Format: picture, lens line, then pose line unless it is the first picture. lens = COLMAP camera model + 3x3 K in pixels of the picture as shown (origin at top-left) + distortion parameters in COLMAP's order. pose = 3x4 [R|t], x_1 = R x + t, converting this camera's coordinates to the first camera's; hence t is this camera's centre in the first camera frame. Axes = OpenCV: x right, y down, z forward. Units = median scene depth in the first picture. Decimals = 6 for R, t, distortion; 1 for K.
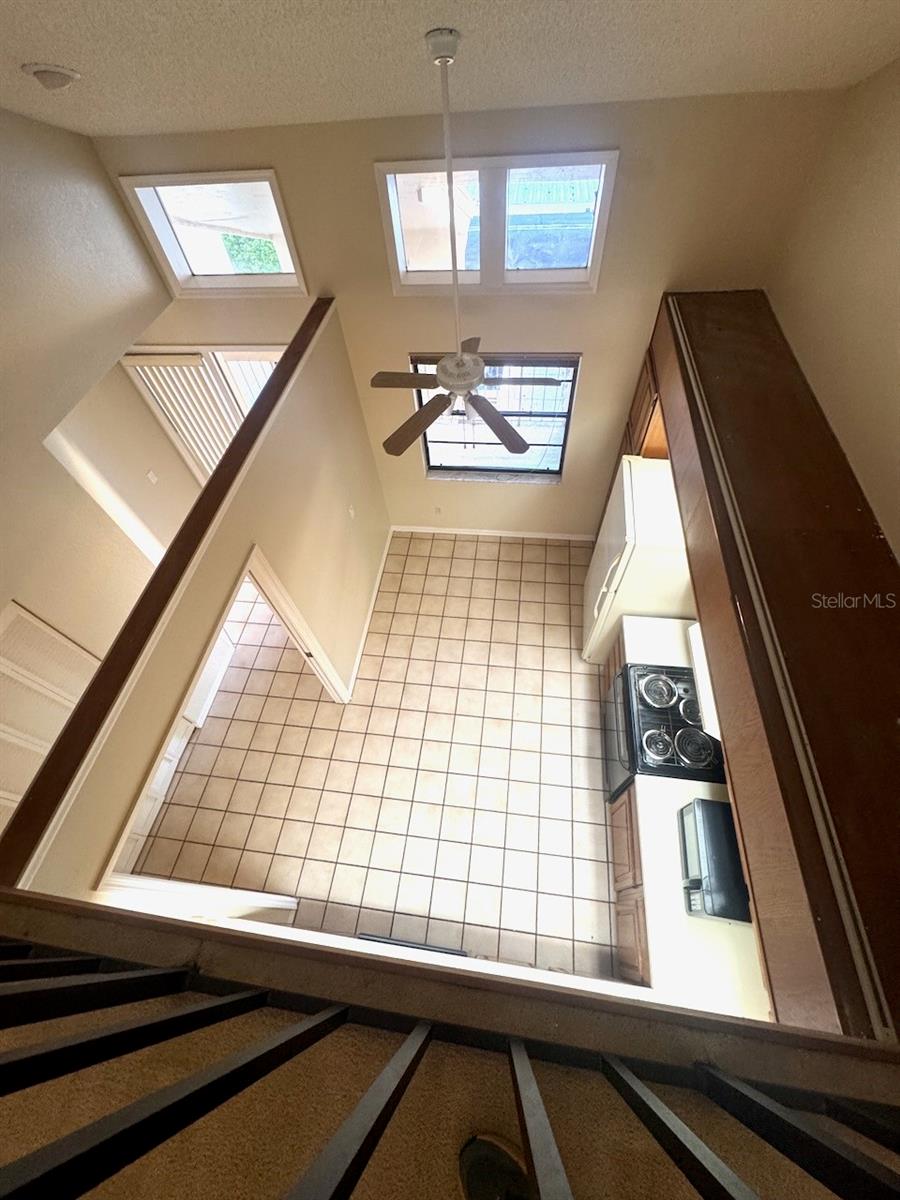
lens RADIAL K [[480.7, 0, 449.3], [0, 480.7, 602.7], [0, 0, 1]] dist [-0.003577, -0.000455]
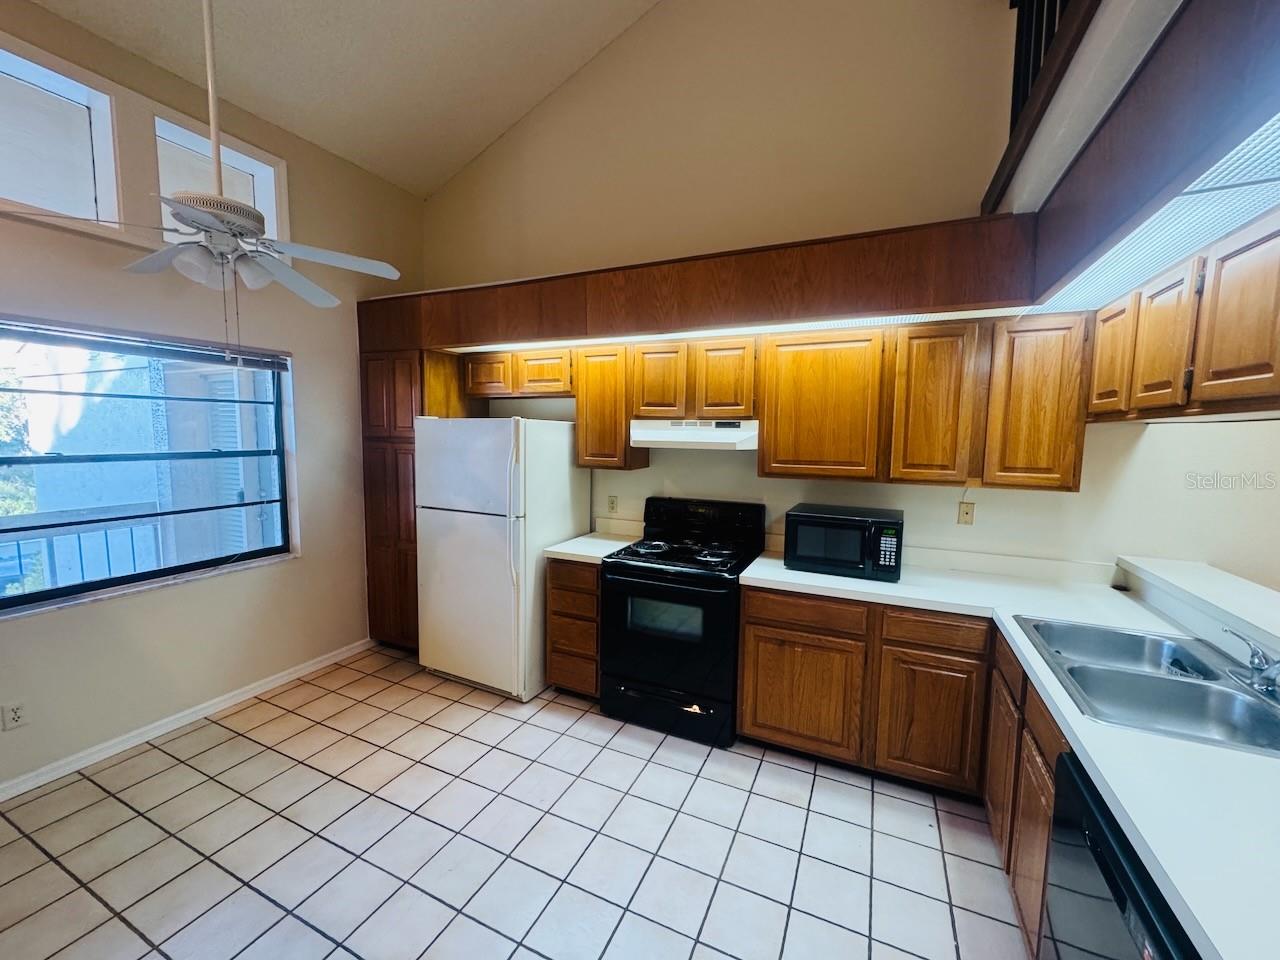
lens RADIAL K [[512.8, 0, 642.3], [0, 512.8, 479.9], [0, 0, 1]] dist [-0.003577, -0.000455]
pose [[0.292877, -0.011591, 0.956080, -0.310082], [0.776686, 0.586073, -0.230817, 0.225580], [-0.557657, 0.810175, 0.180650, 0.537530]]
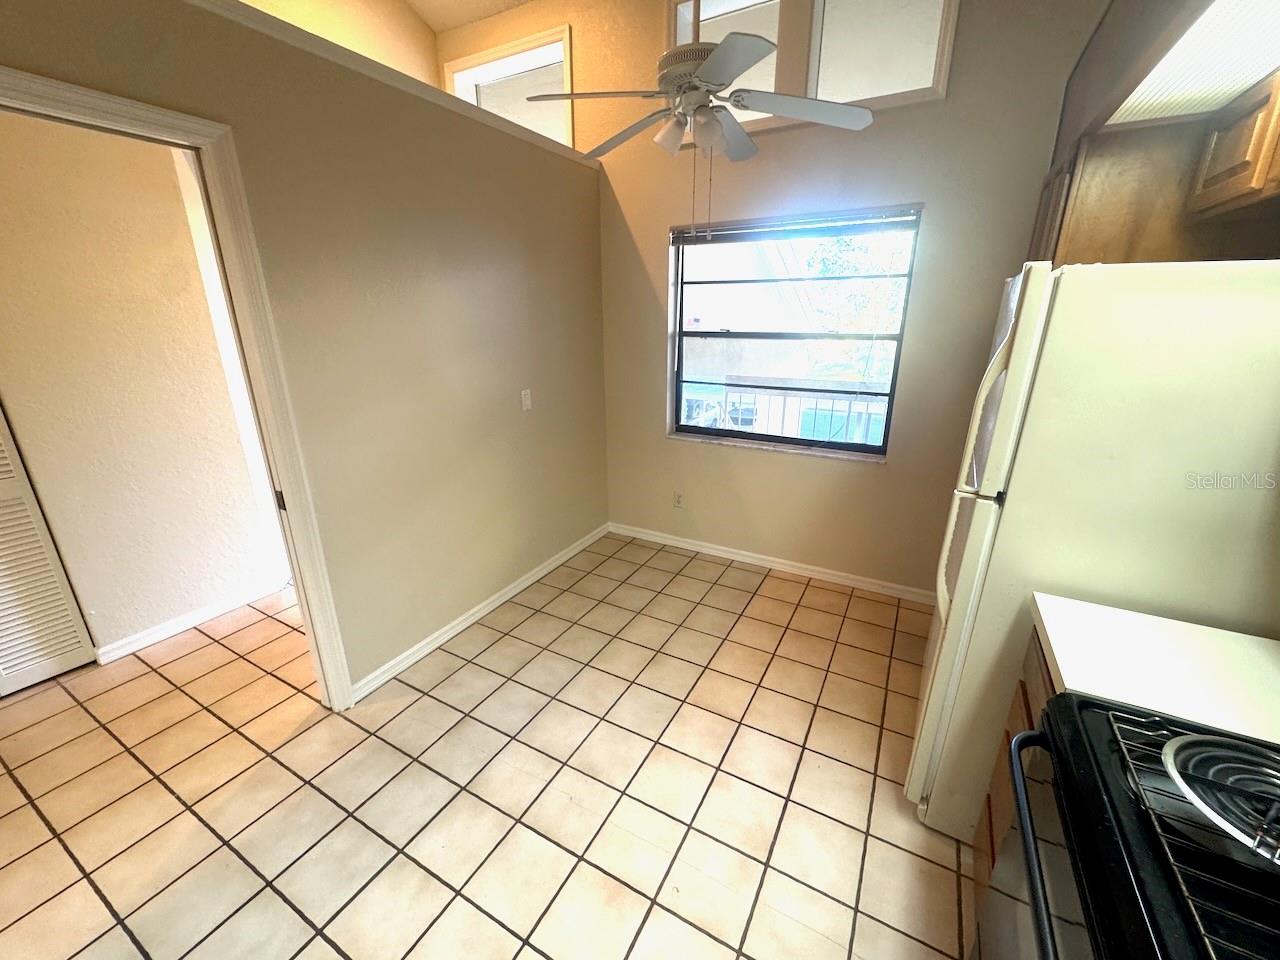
lens RADIAL K [[512.8, 0, 642.3], [0, 512.8, 479.9], [0, 0, 1]] dist [-0.003577, -0.000455]
pose [[0.927674, 0.177908, -0.328284, 0.173224], [-0.341555, 0.759556, -0.553548, 0.206735], [0.150869, 0.625639, 0.765385, 0.518156]]
